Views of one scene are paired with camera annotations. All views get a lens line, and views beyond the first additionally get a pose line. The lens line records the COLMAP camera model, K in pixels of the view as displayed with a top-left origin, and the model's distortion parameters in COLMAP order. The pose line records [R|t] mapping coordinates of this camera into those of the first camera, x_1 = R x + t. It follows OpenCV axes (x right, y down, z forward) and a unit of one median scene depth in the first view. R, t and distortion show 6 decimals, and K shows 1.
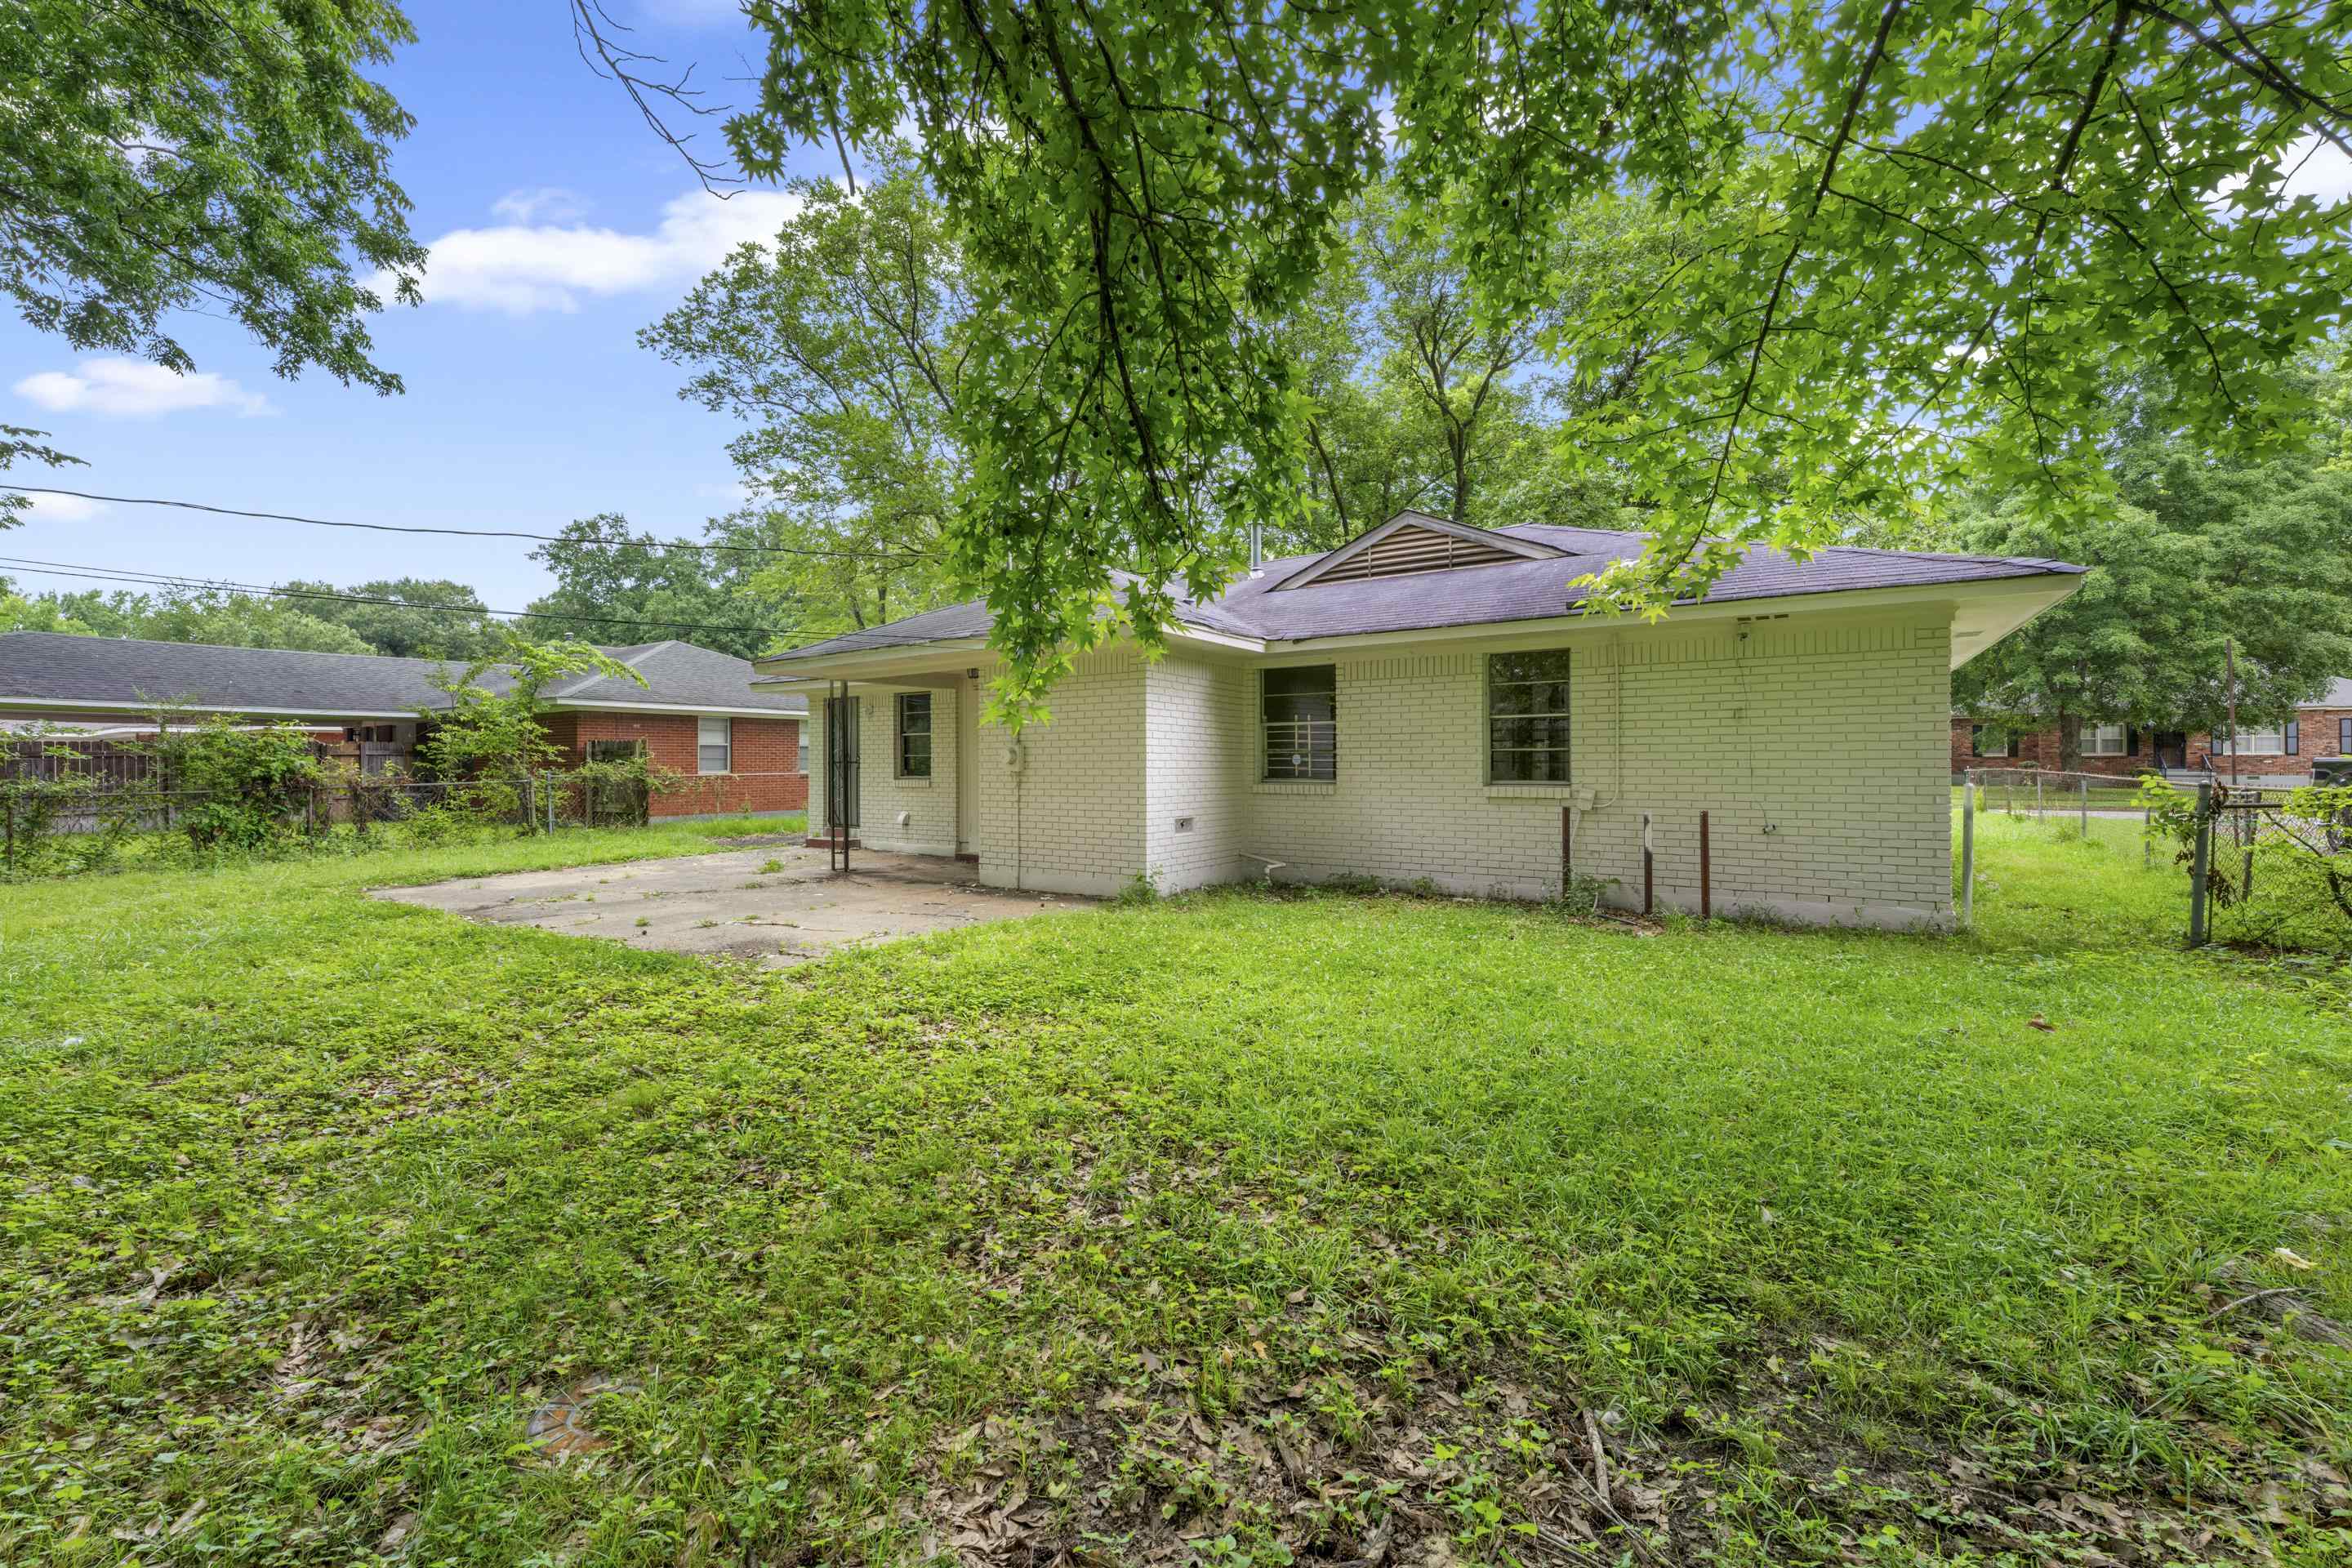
lens RADIAL K [[968.7, 0, 1181.9], [0, 968.7, 766.2], [0, 0, 1]] dist [0.000447, -0.000189]
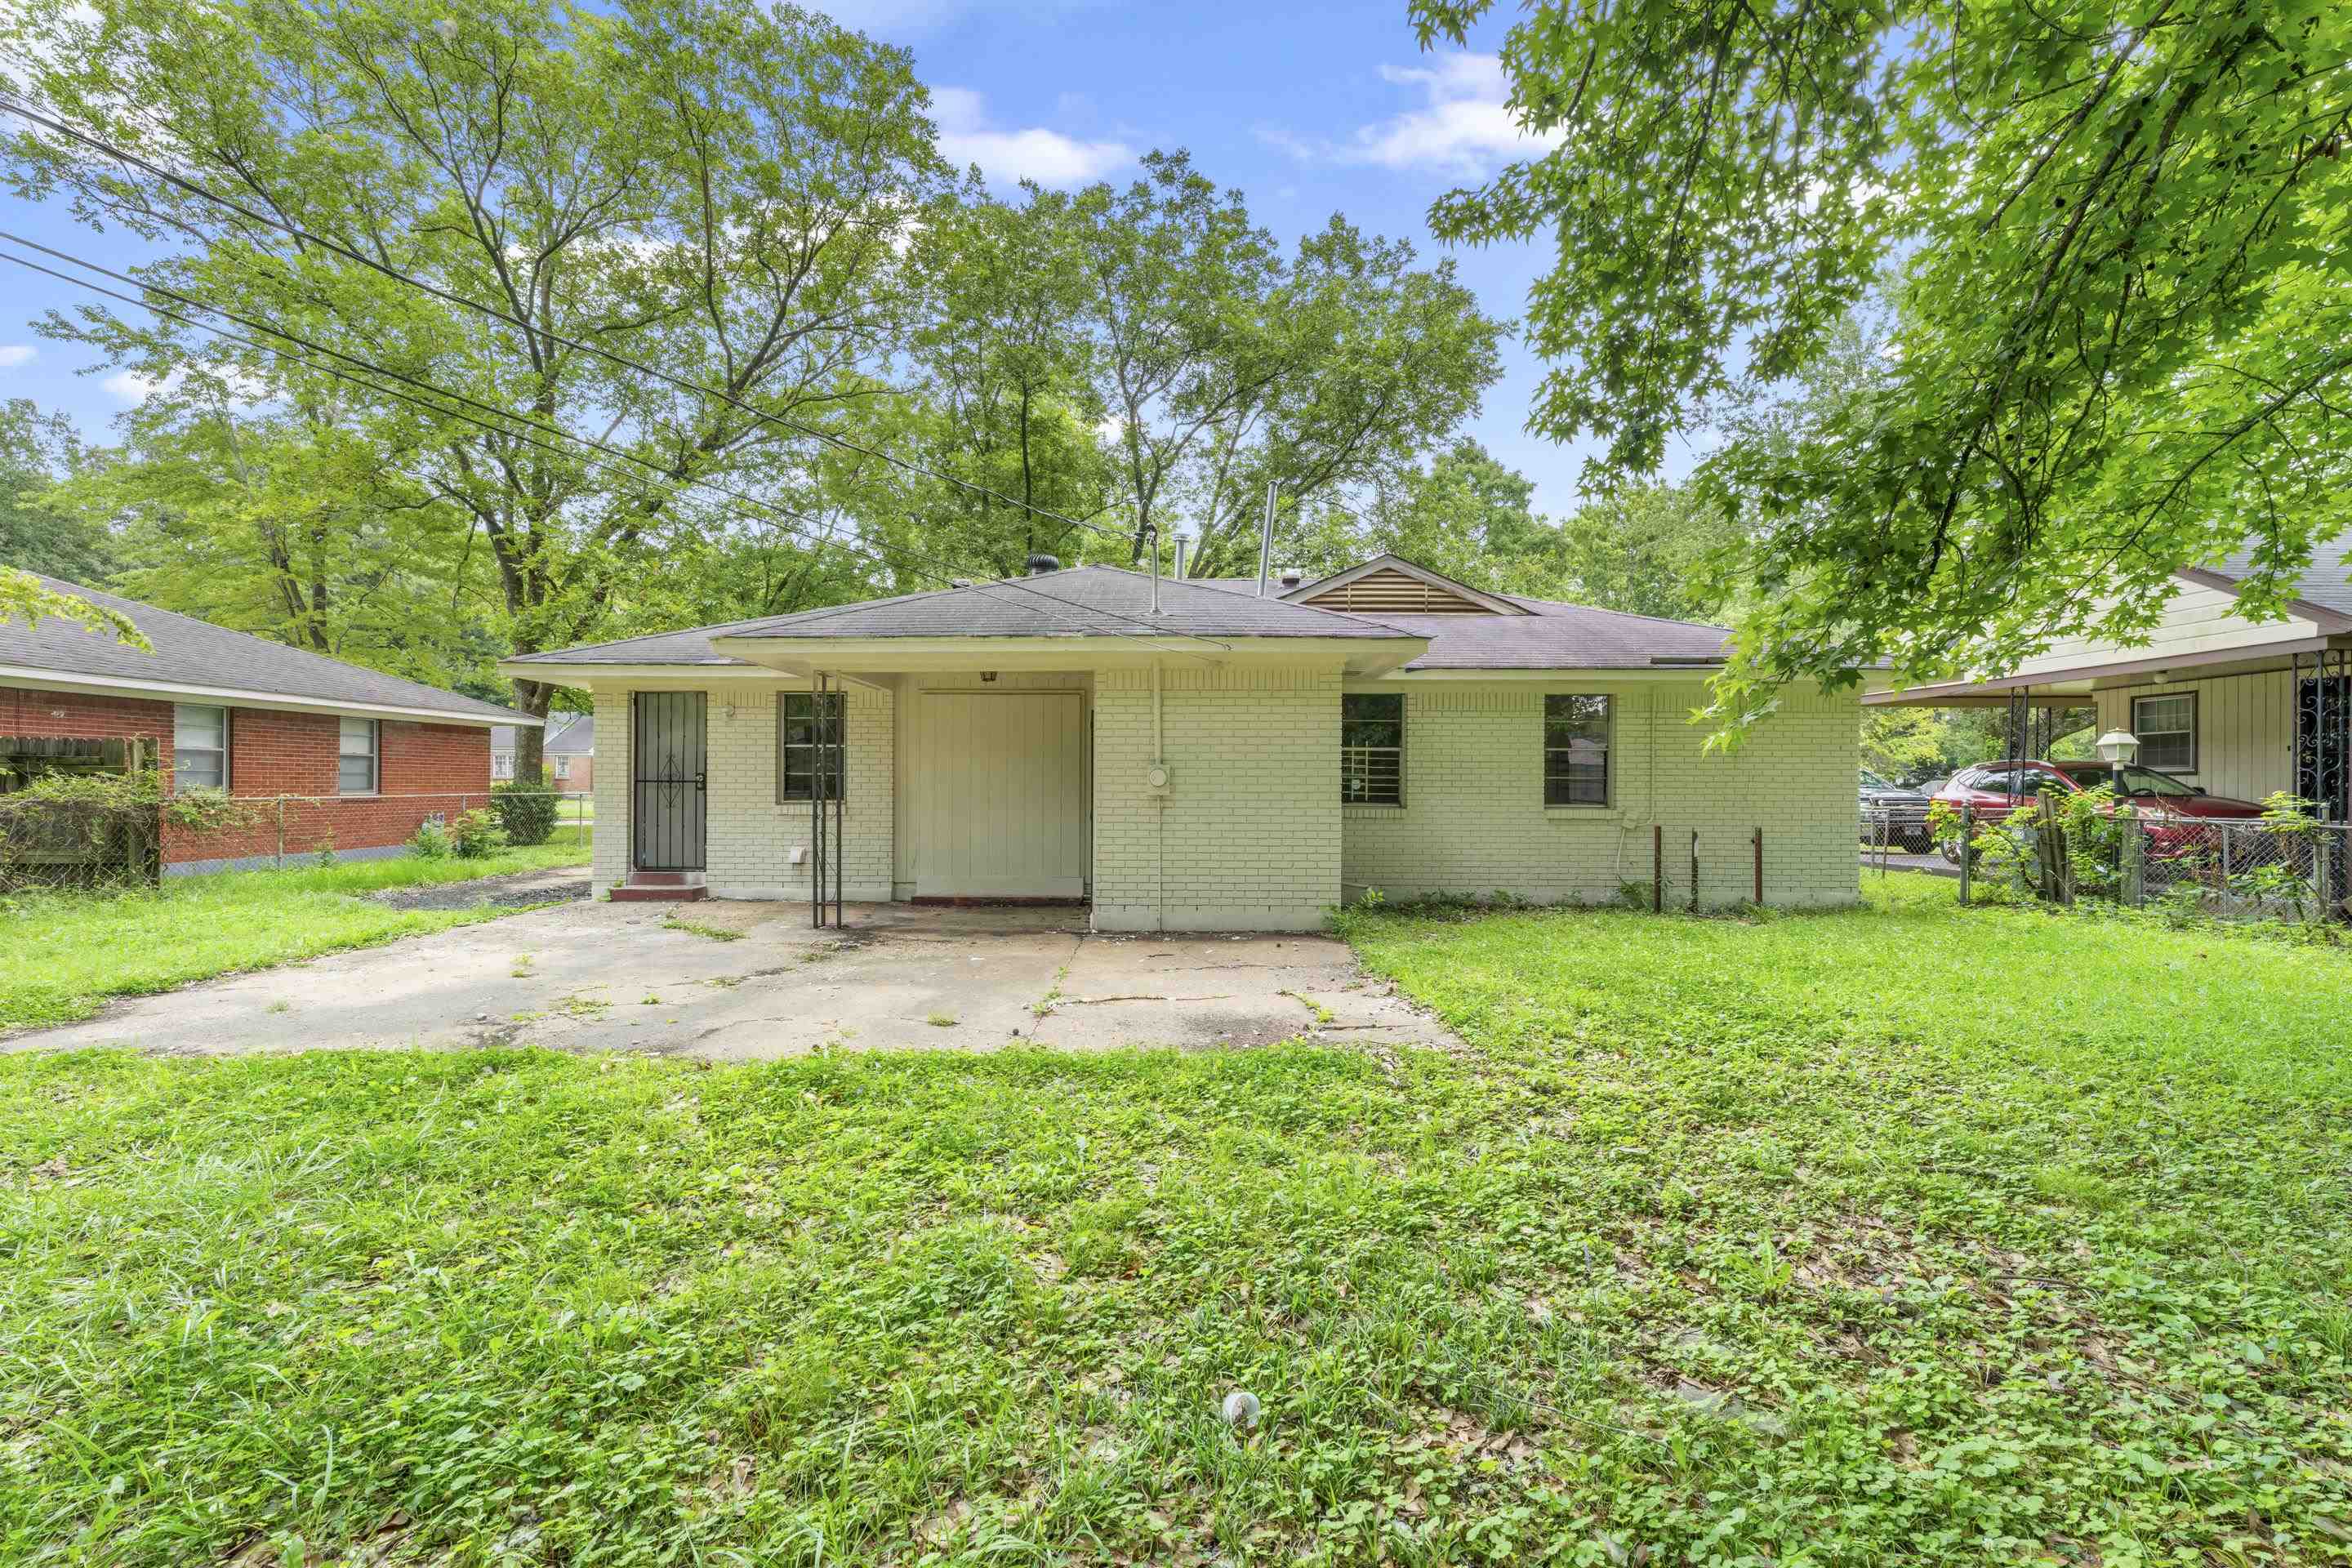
lens RADIAL K [[964.2, 0, 1113.8], [0, 964.2, 783.3], [0, 0, 1]] dist [0.009681, -0.000114]
pose [[0.831356, 0.009845, 0.555653, -0.658337], [-0.006470, 0.999947, -0.008038, 0.001672], [-0.555703, 0.003087, 0.831375, 0.292801]]
